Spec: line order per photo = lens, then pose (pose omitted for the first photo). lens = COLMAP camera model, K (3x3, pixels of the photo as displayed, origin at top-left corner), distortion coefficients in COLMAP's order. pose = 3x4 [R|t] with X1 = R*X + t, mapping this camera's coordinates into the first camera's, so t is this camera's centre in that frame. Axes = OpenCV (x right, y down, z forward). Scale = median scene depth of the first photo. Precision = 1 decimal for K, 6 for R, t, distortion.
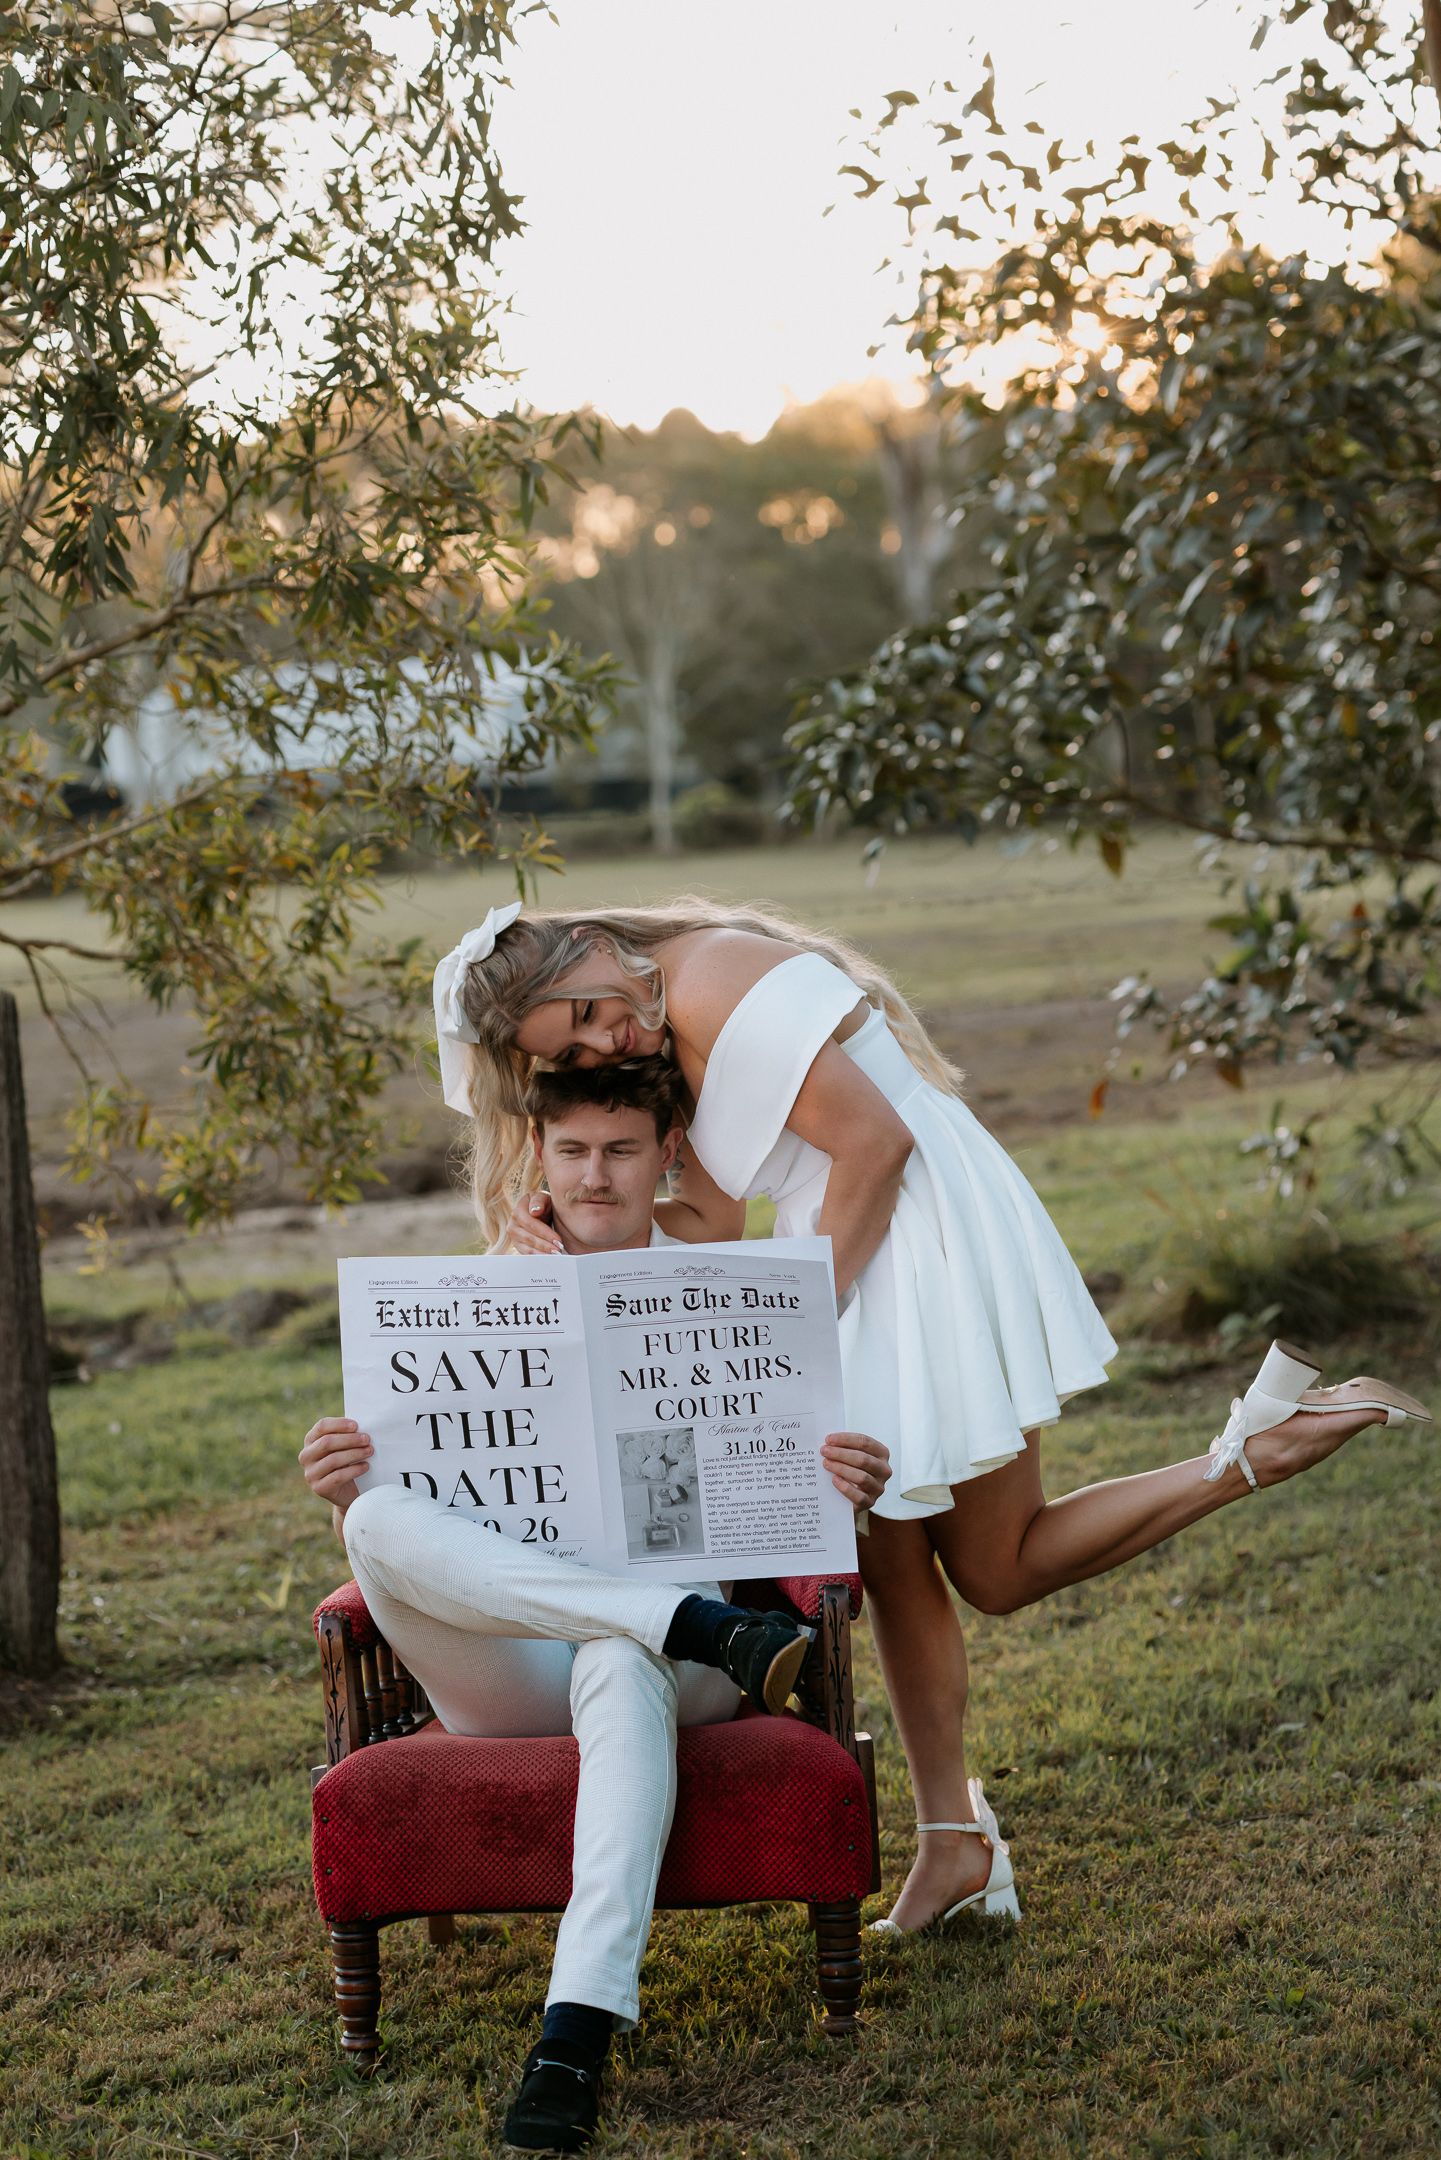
lens RADIAL K [[5489.2, 0, 720.5], [0, 5489.2, 1080.0], [0, 0, 1]] dist [-0.026984, -0.205285]
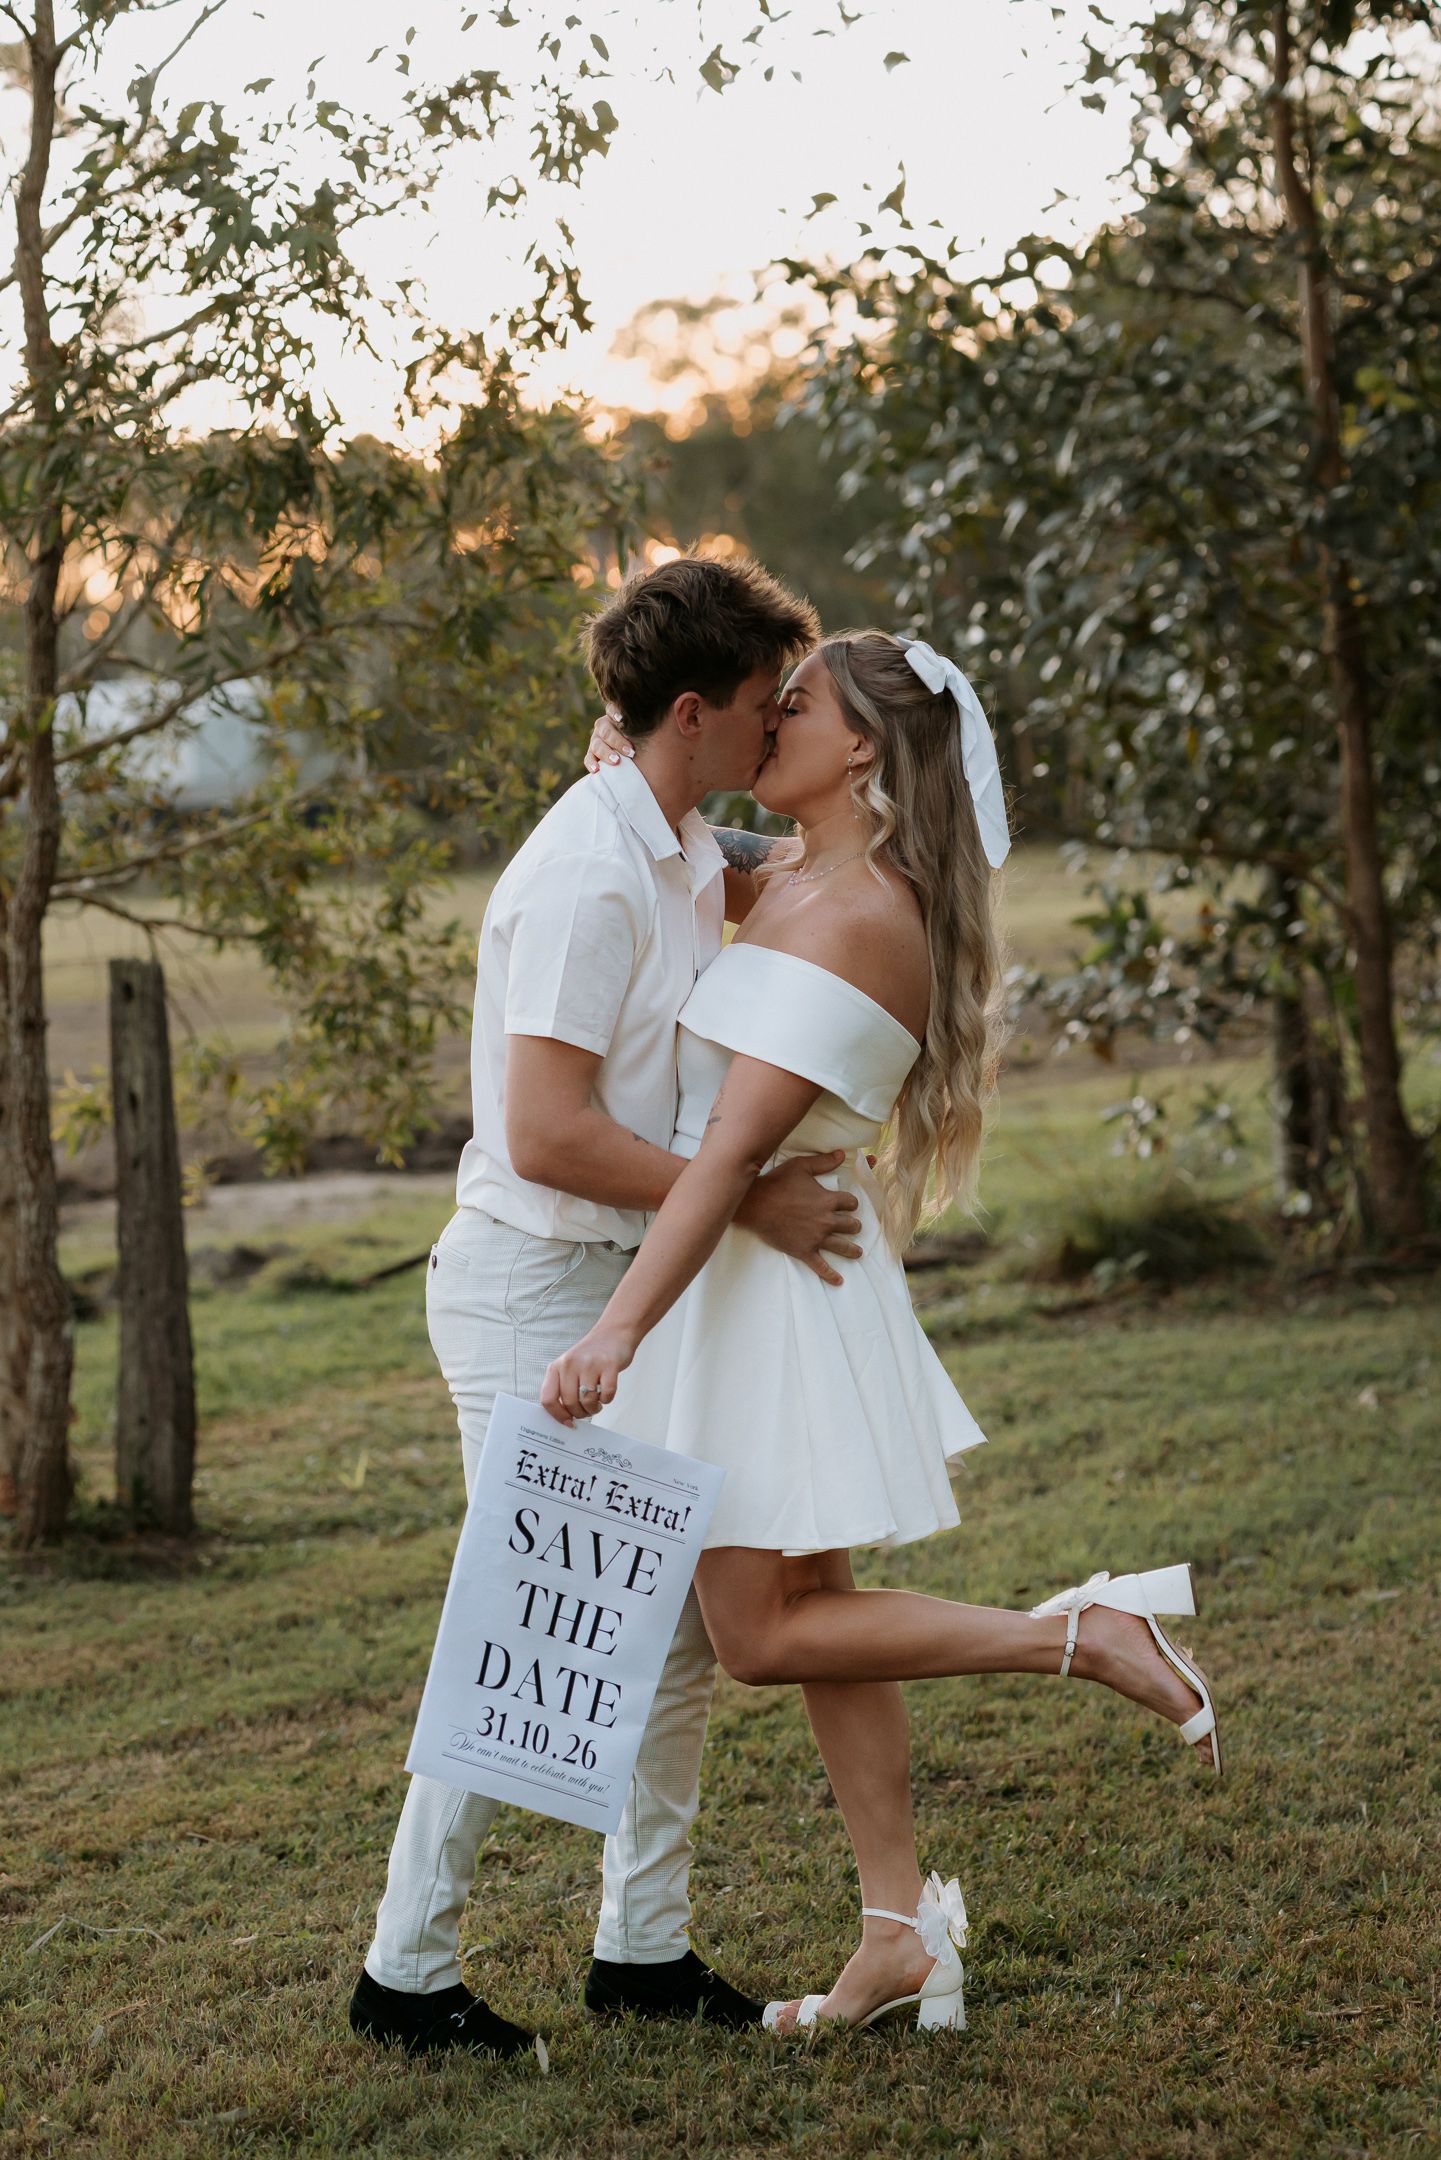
lens RADIAL K [[5423.5, 0, 720.5], [0, 5423.5, 1080.0], [0, 0, 1]] dist [-0.103887, -0.873588]
pose [[0.998508, 0.001514, 0.054593, -0.068016], [-0.001289, 0.999990, -0.004168, 0.013884], [-0.054599, 0.004091, 0.998500, -0.172900]]
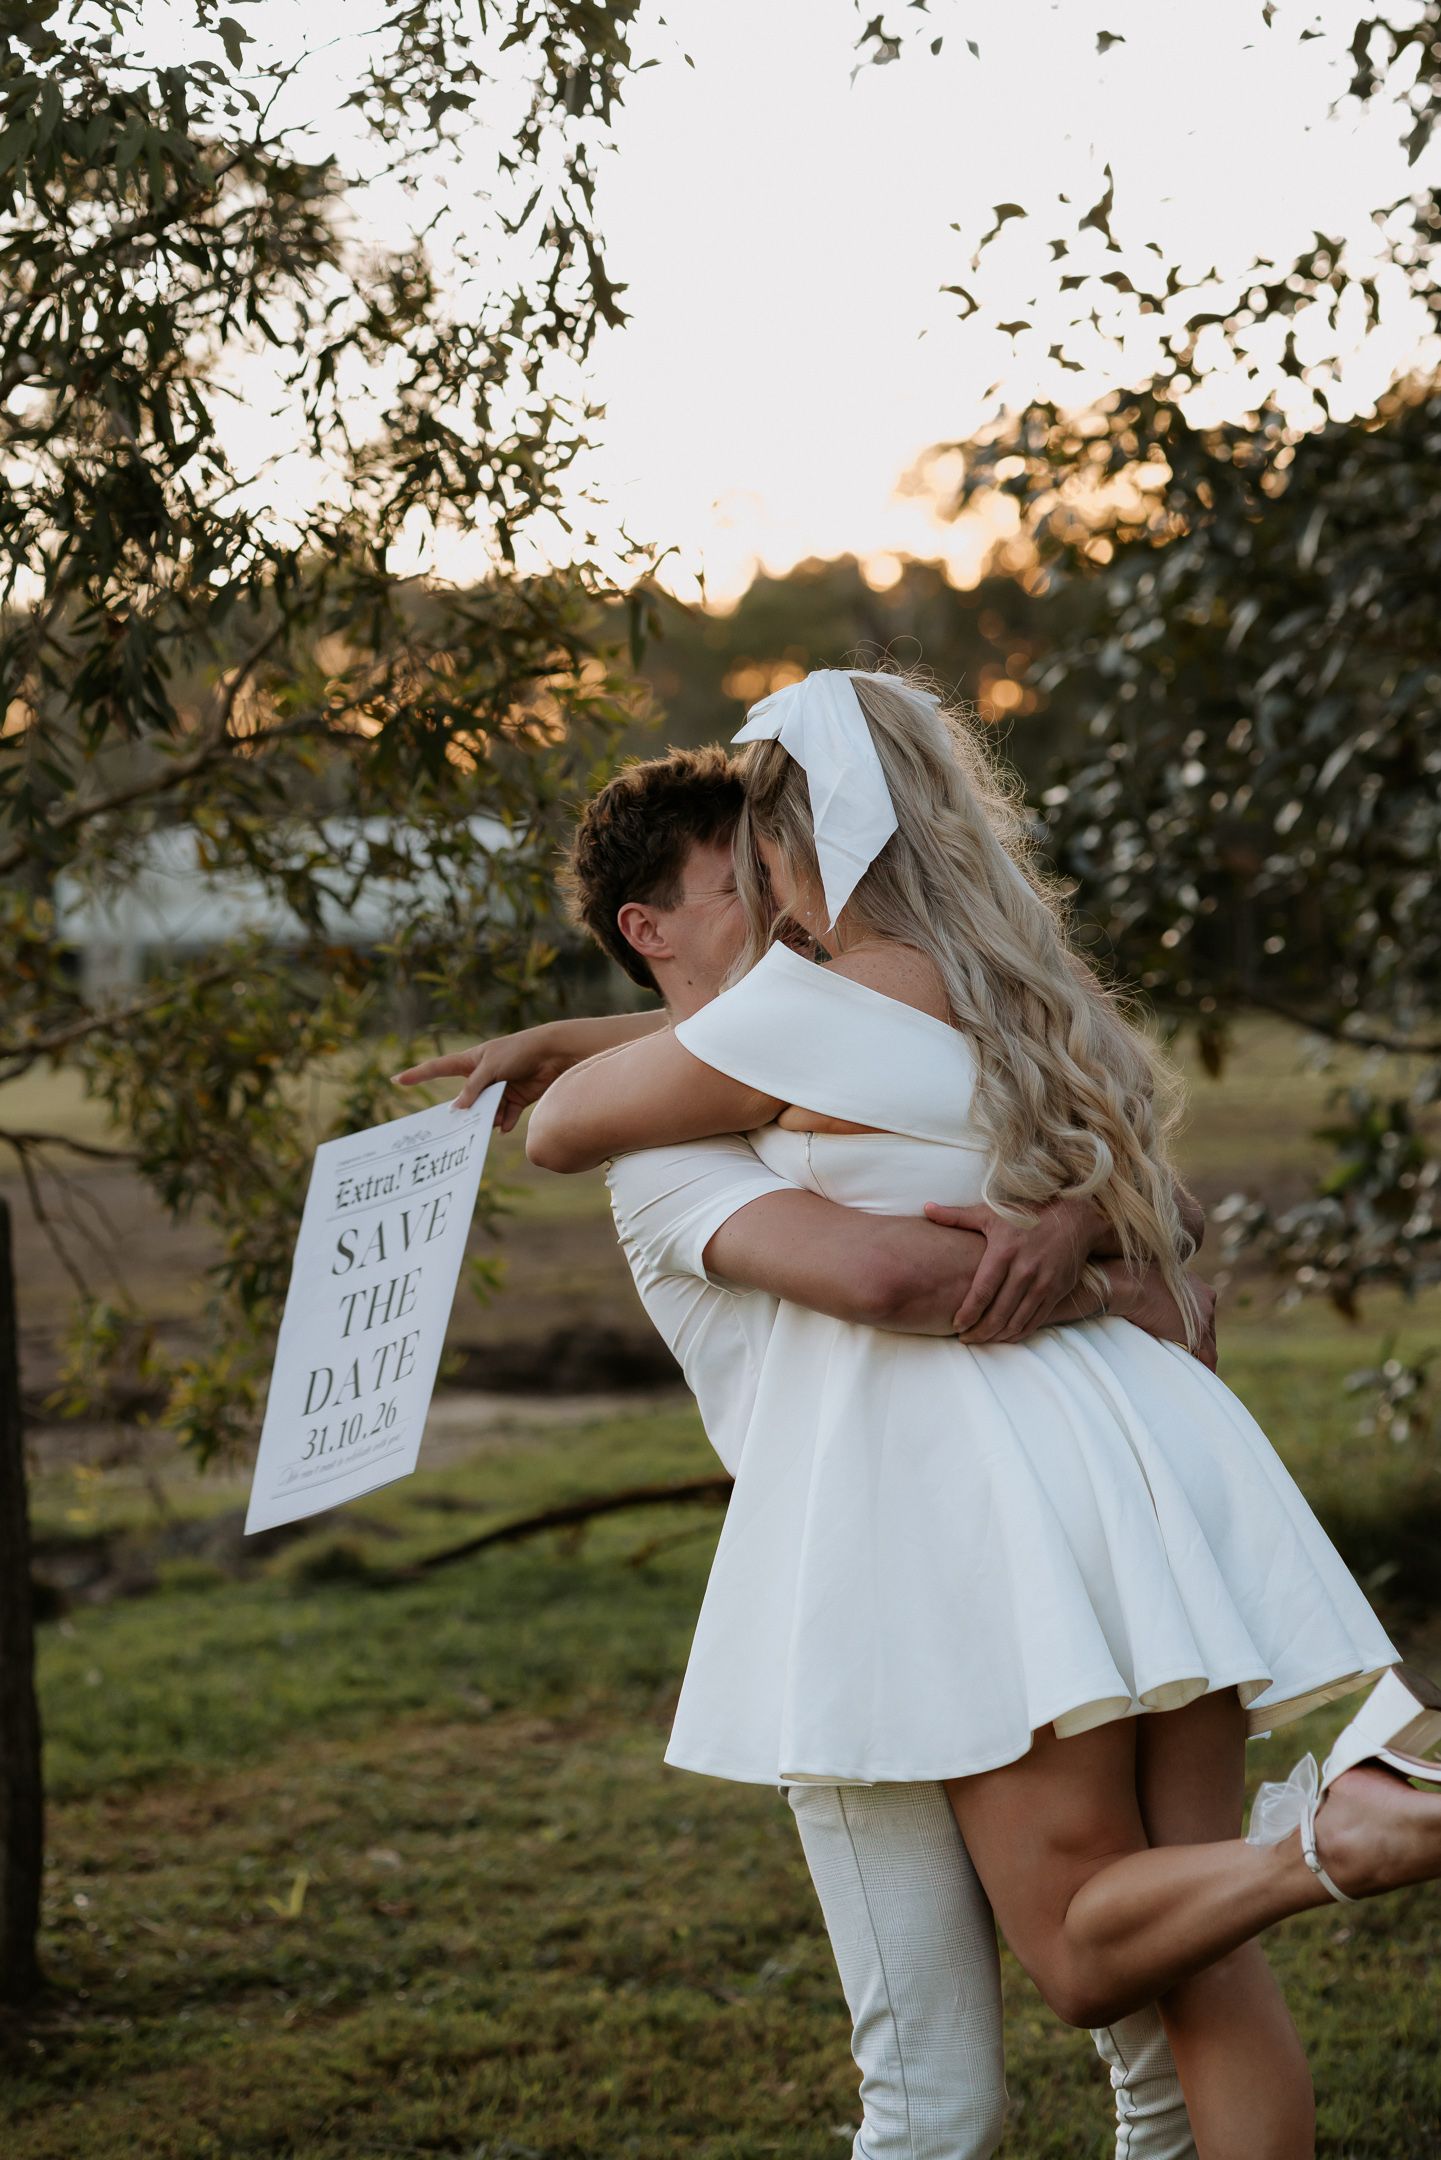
lens RADIAL K [[5562.7, 0, 720.5], [0, 5562.7, 1080.0], [0, 0, 1]] dist [0.061413, -1.727567]
pose [[0.999680, 0.024287, 0.007121, -0.023357], [-0.024046, 0.999195, -0.032118, -0.008581], [-0.007896, 0.031937, 0.999459, 0.126919]]
